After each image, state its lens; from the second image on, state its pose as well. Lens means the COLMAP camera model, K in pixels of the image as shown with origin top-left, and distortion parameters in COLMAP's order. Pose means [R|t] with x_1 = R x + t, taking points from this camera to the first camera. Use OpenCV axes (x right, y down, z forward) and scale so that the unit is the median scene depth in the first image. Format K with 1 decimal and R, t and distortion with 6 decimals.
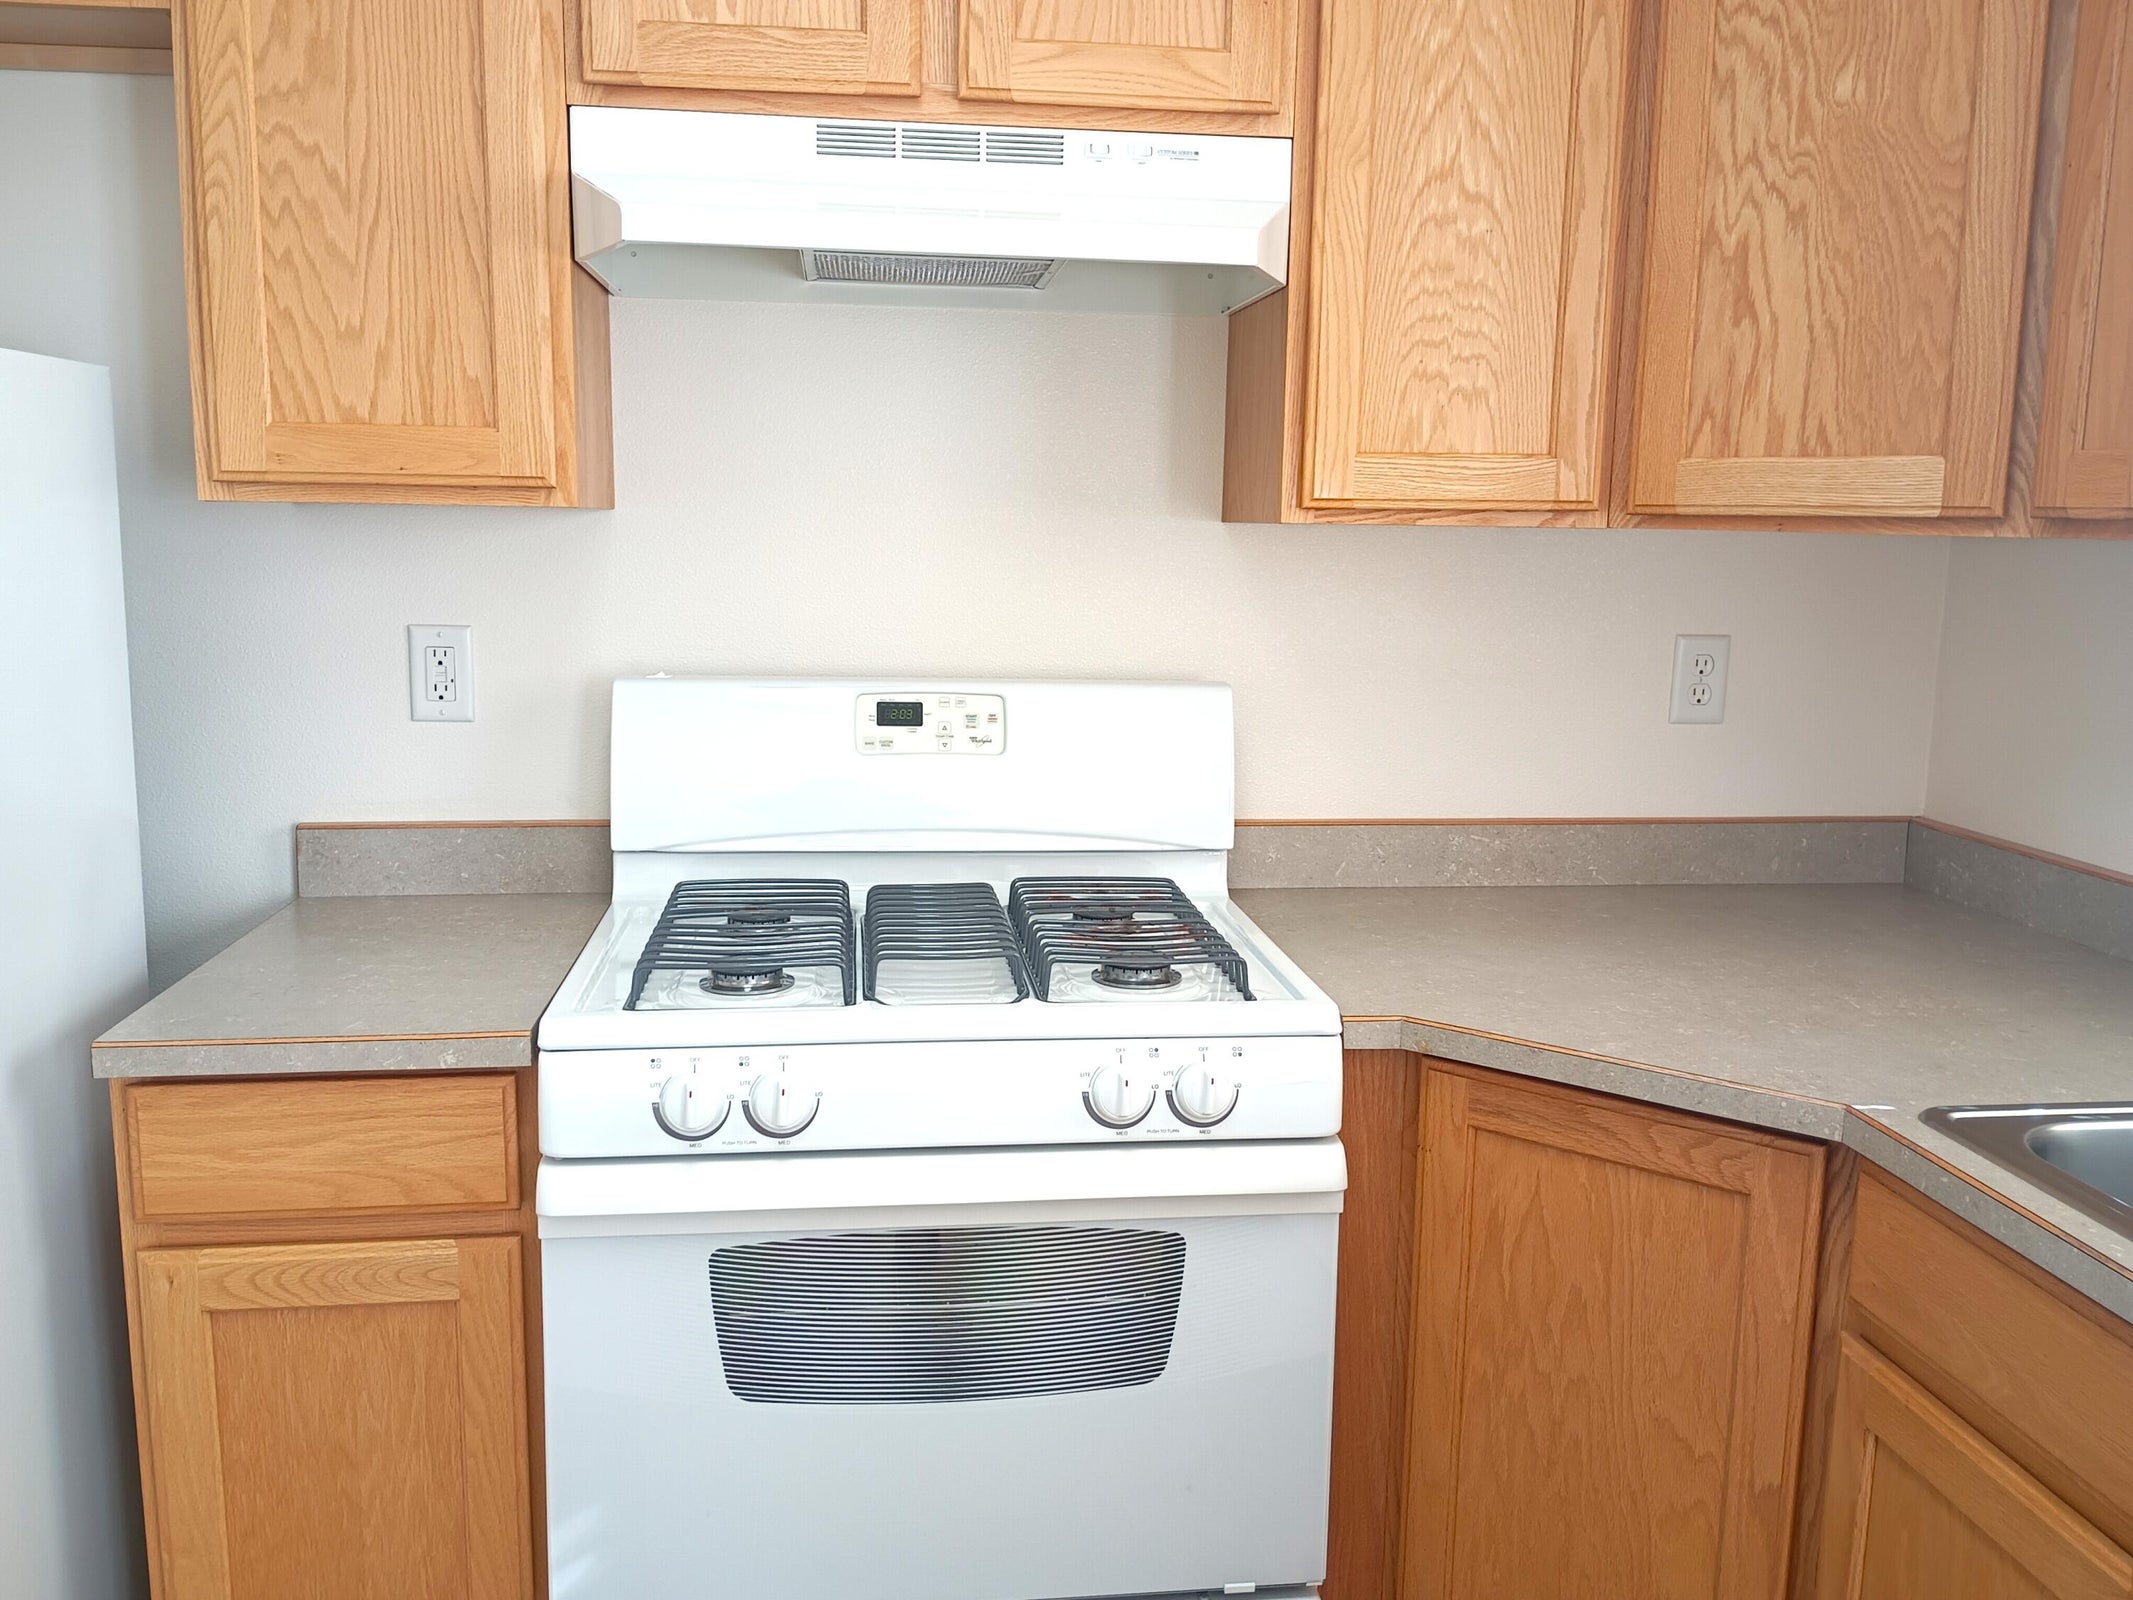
lens RADIAL K [[1790.2, 0, 1066.5], [0, 1790.2, 800.0], [0, 0, 1]] dist [0.077431, -0.141780]
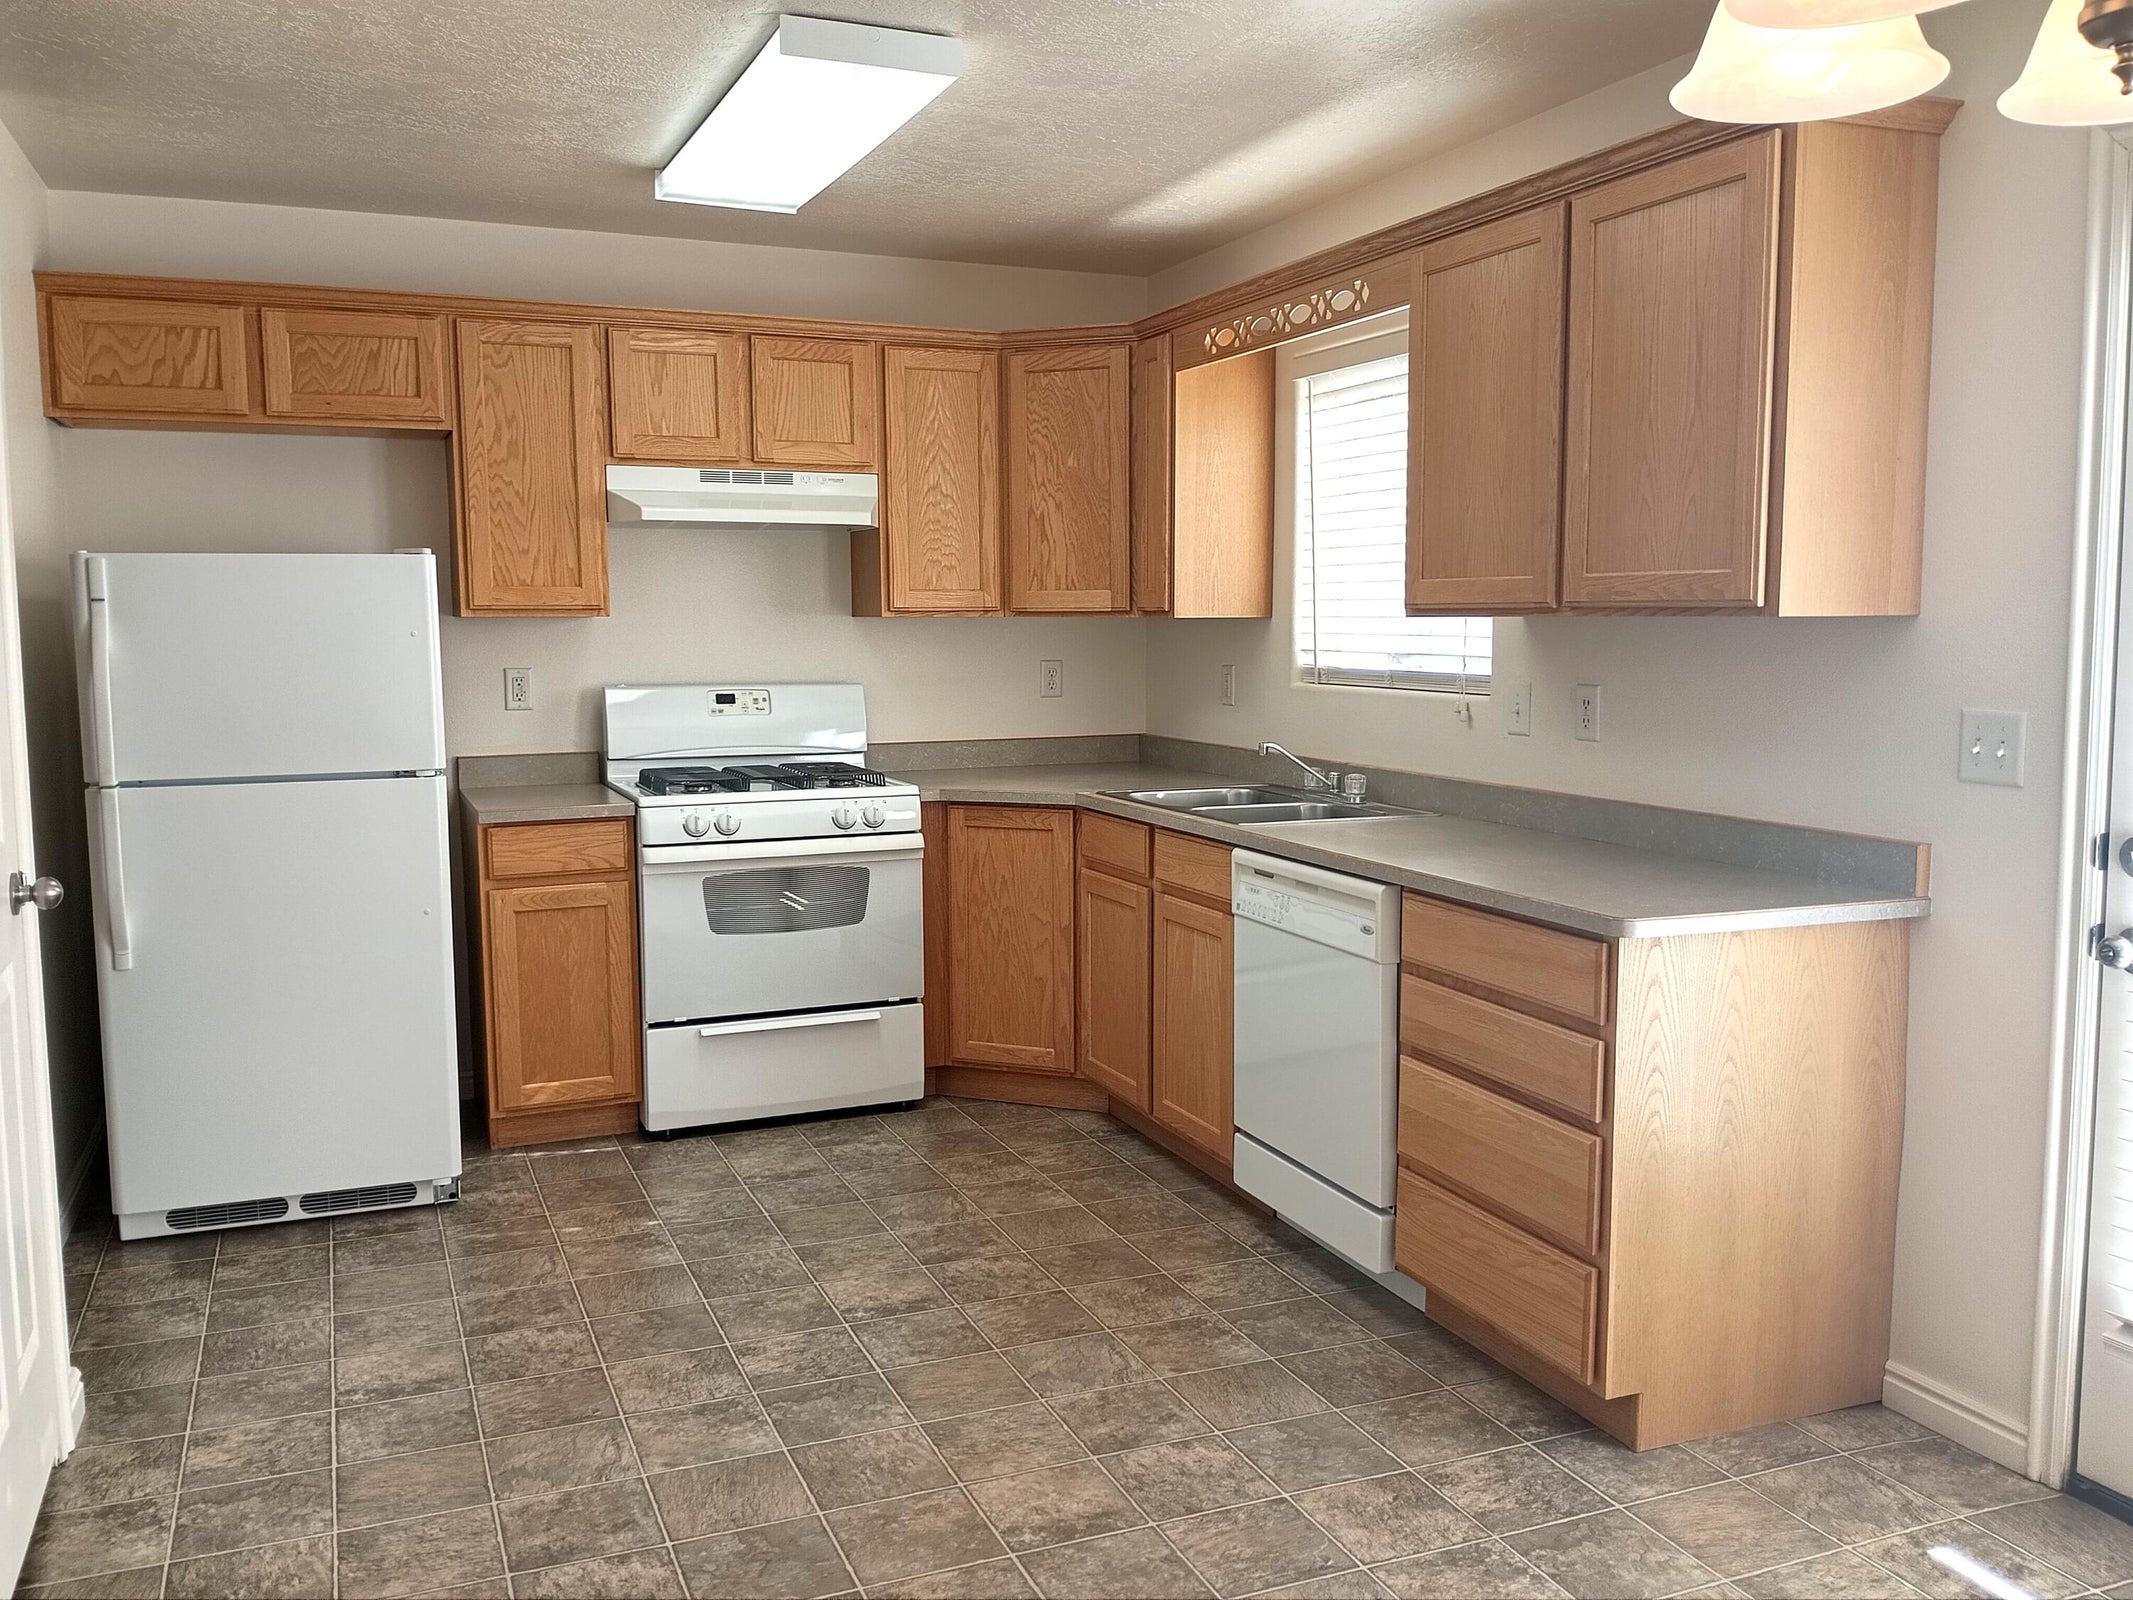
lens RADIAL K [[1758.3, 0, 1068.7], [0, 1758.3, 793.8], [0, 0, 1]] dist [0.091071, -0.151602]
pose [[0.960984, -0.049204, 0.272192, -0.352875], [0.063543, 0.997004, -0.044114, 0.248660], [-0.269206, 0.059689, 0.961231, -1.626790]]
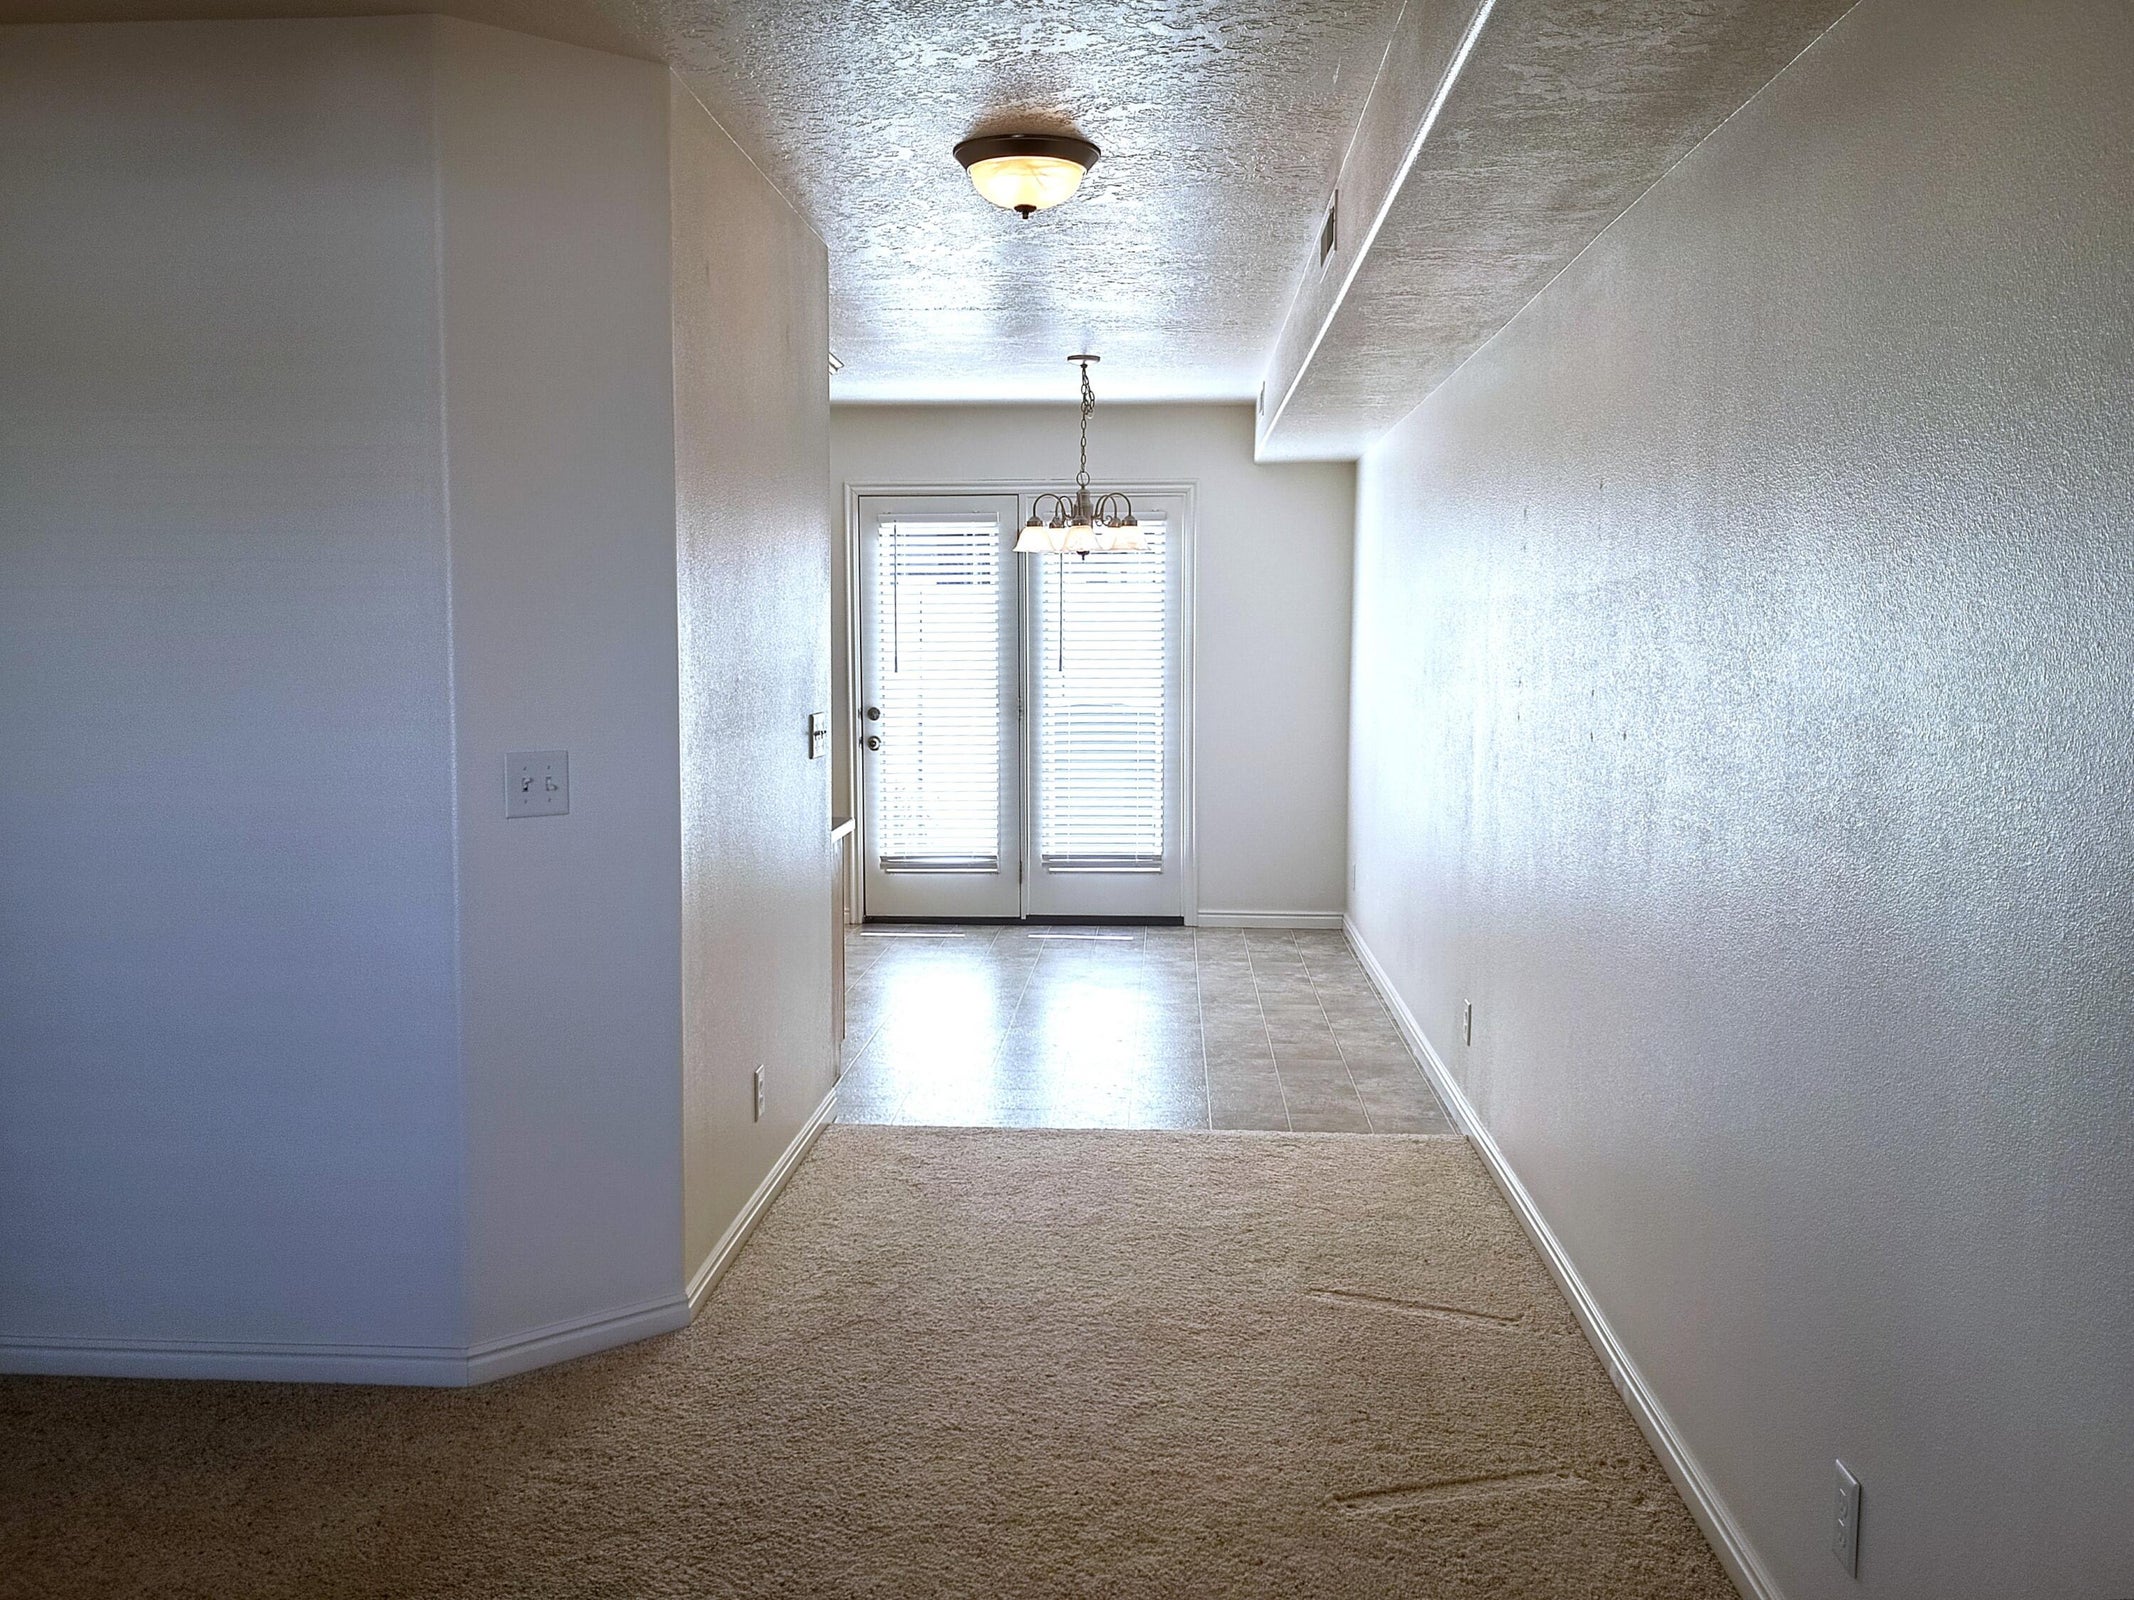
lens RADIAL K [[1837.5, 0, 1067.0], [0, 1837.5, 800.0], [0, 0, 1]] dist [0.082505, -0.135992]
pose [[0.176876, -0.109667, 0.978104, -3.709159], [0.153857, 0.984637, 0.082576, 0.195606], [-0.972133, 0.135883, 0.191031, -1.843150]]
